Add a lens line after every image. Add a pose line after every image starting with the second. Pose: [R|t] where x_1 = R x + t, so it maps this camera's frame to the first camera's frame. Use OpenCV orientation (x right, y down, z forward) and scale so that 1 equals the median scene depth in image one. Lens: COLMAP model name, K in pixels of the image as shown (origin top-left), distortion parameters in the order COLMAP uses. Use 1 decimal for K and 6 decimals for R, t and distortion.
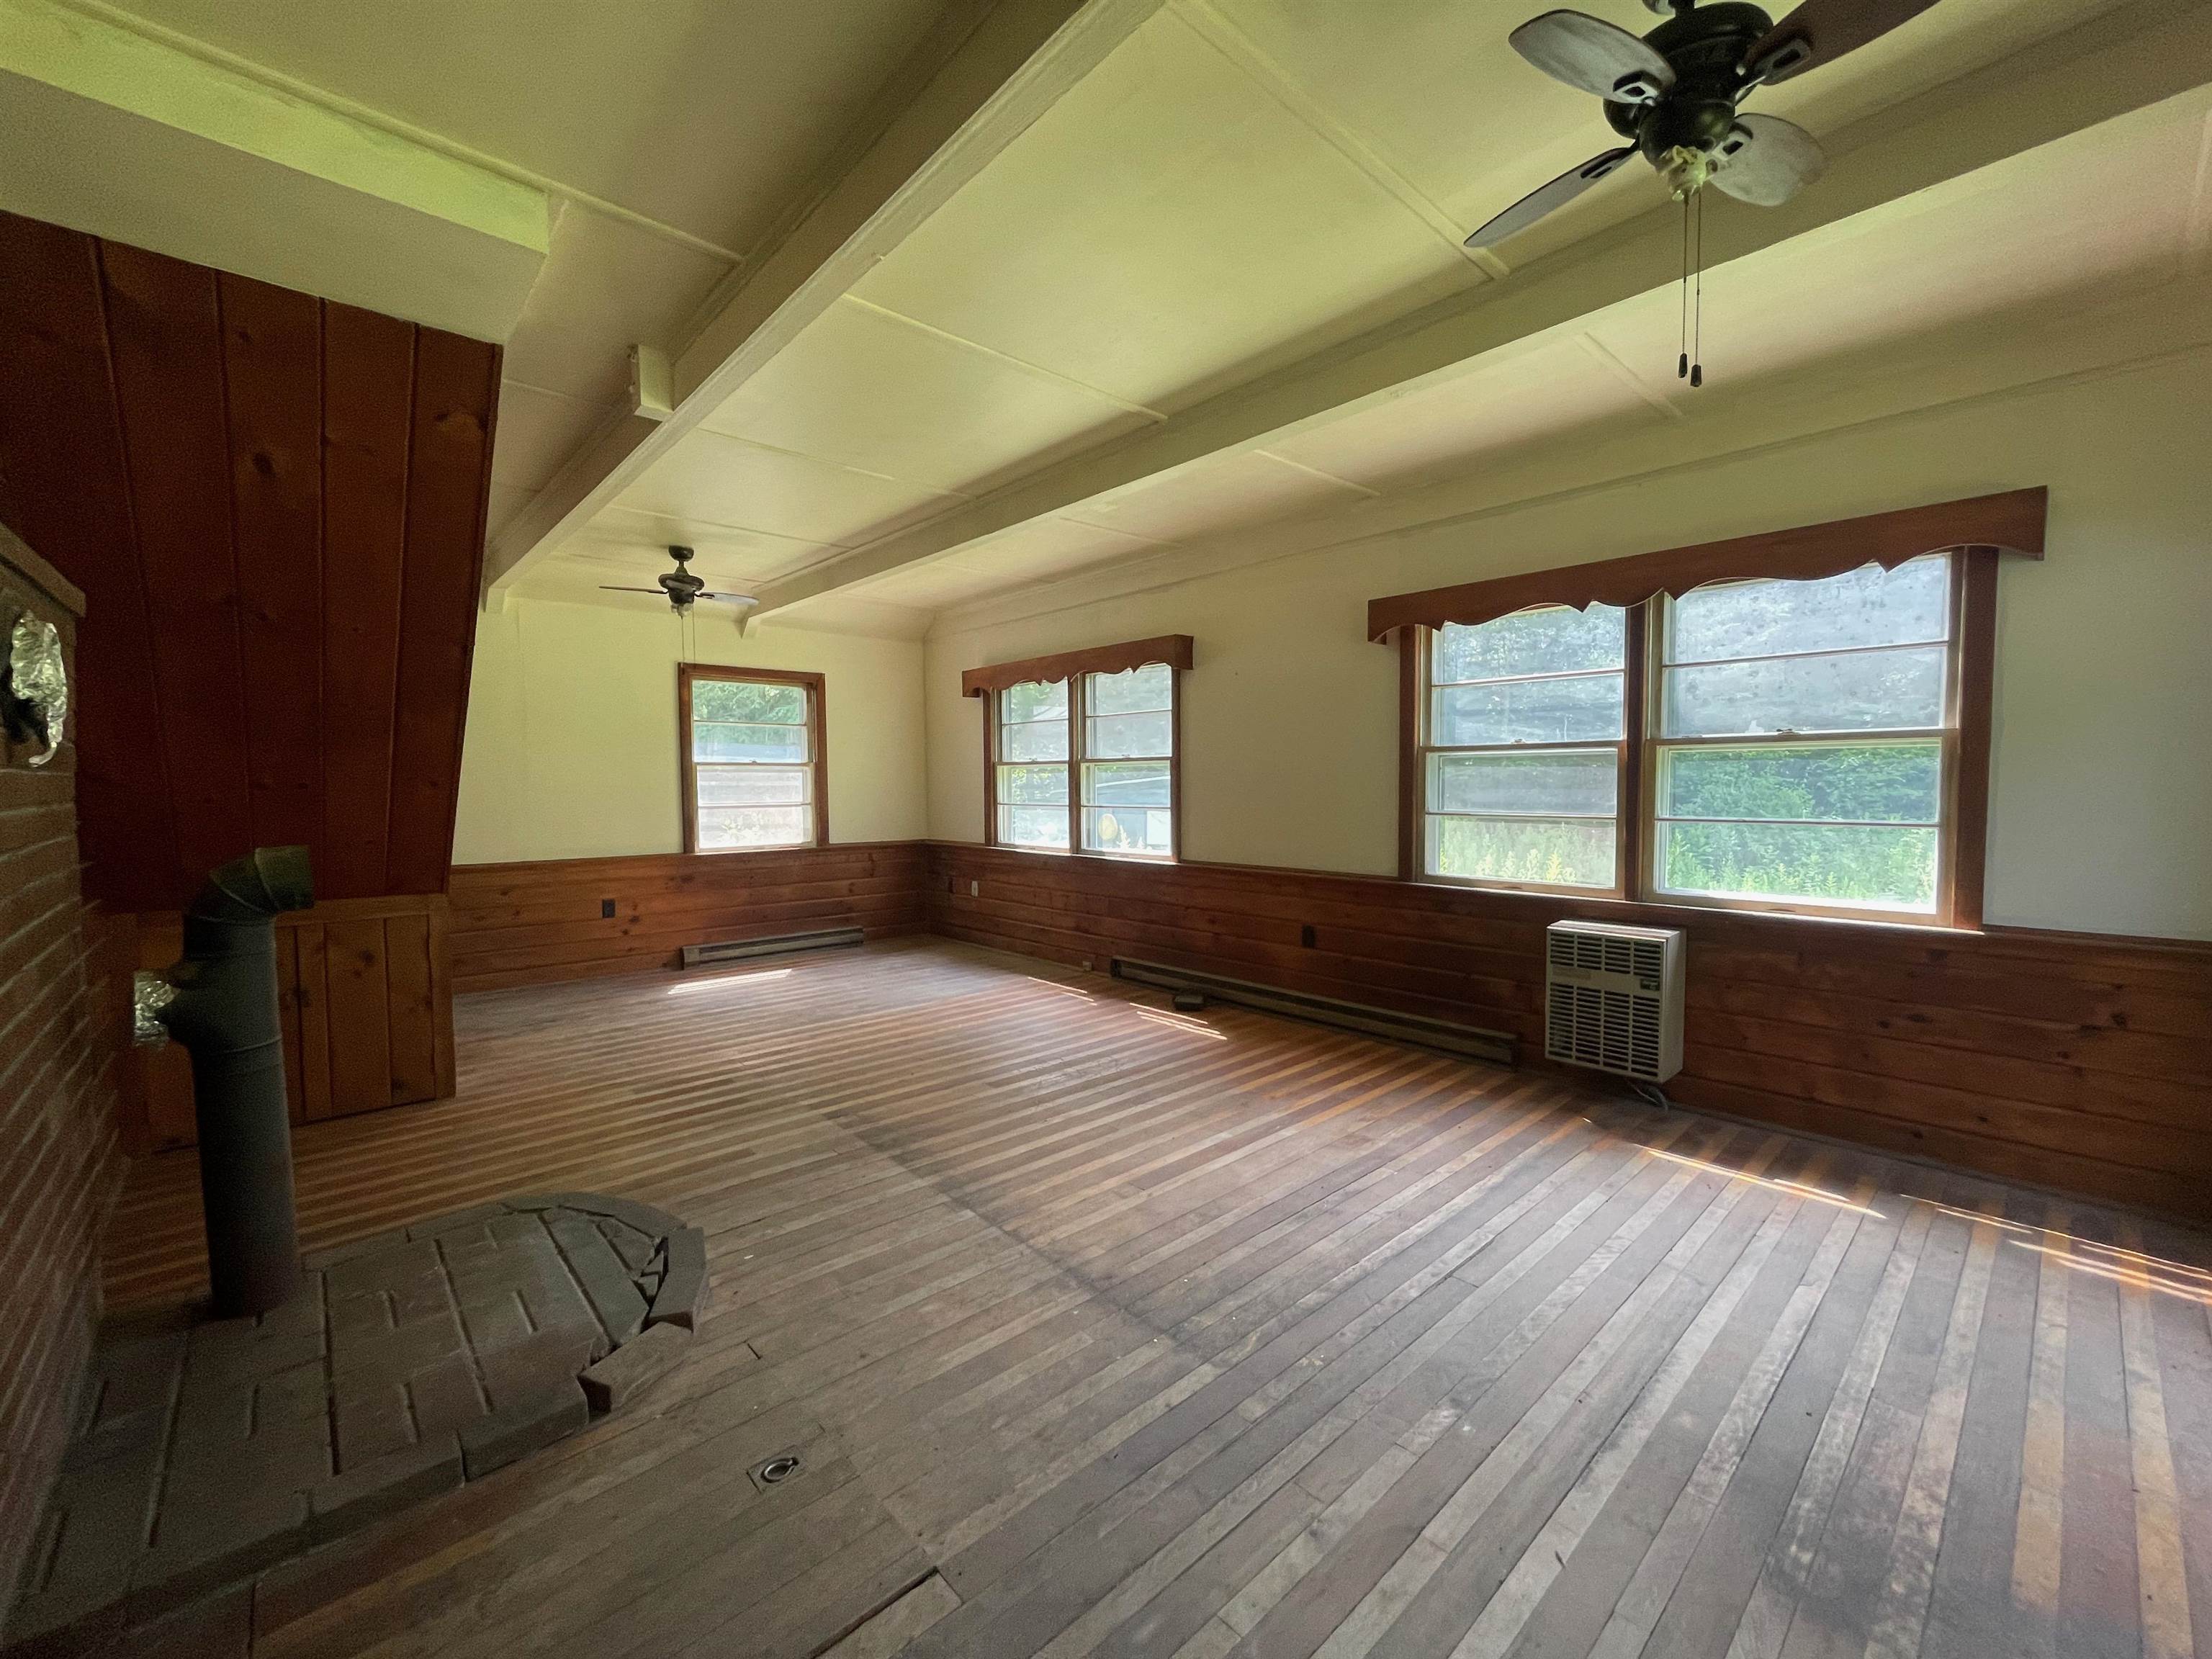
lens RADIAL K [[894.4, 0, 1101.1], [0, 894.4, 834.1], [0, 0, 1]] dist [0.003443, 0.000165]
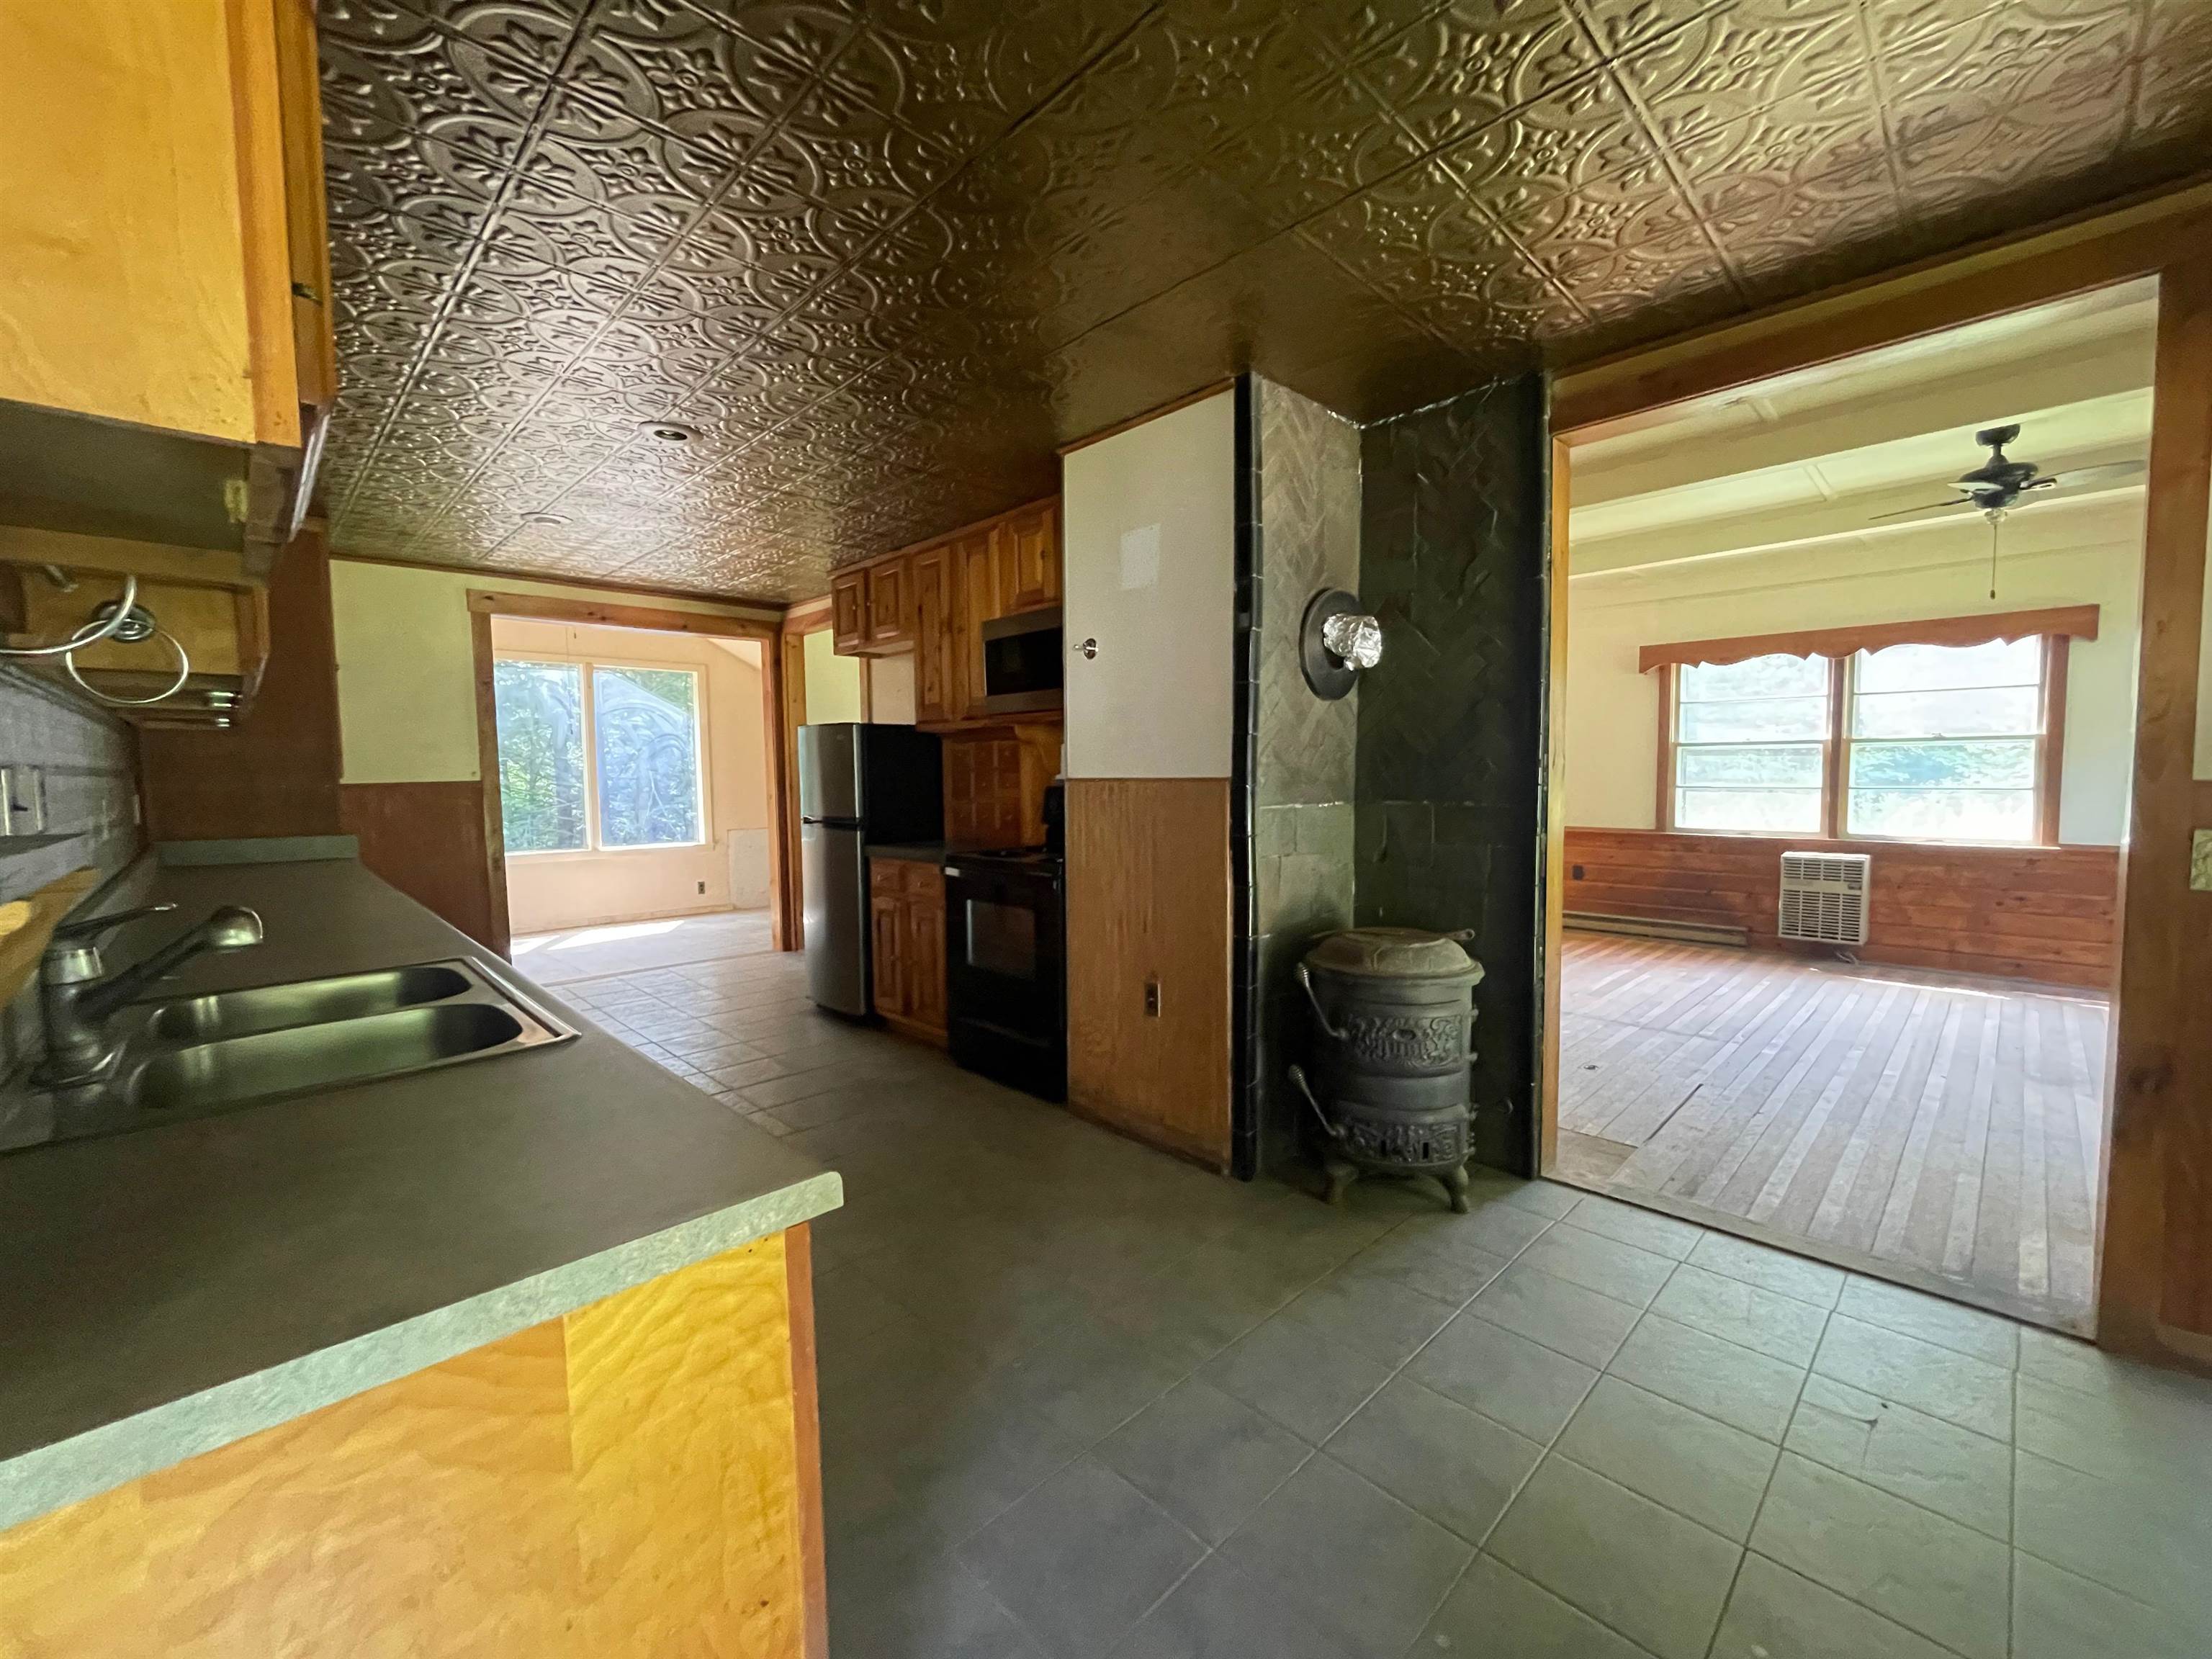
lens RADIAL K [[894.4, 0, 1110.7], [0, 894.4, 834.8], [0, 0, 1]] dist [0.003443, 0.000165]
pose [[0.999245, -0.007294, 0.038166, -0.783668], [0.006834, 0.999902, 0.012178, 0.039101], [-0.038252, -0.011908, 0.999197, -0.575977]]
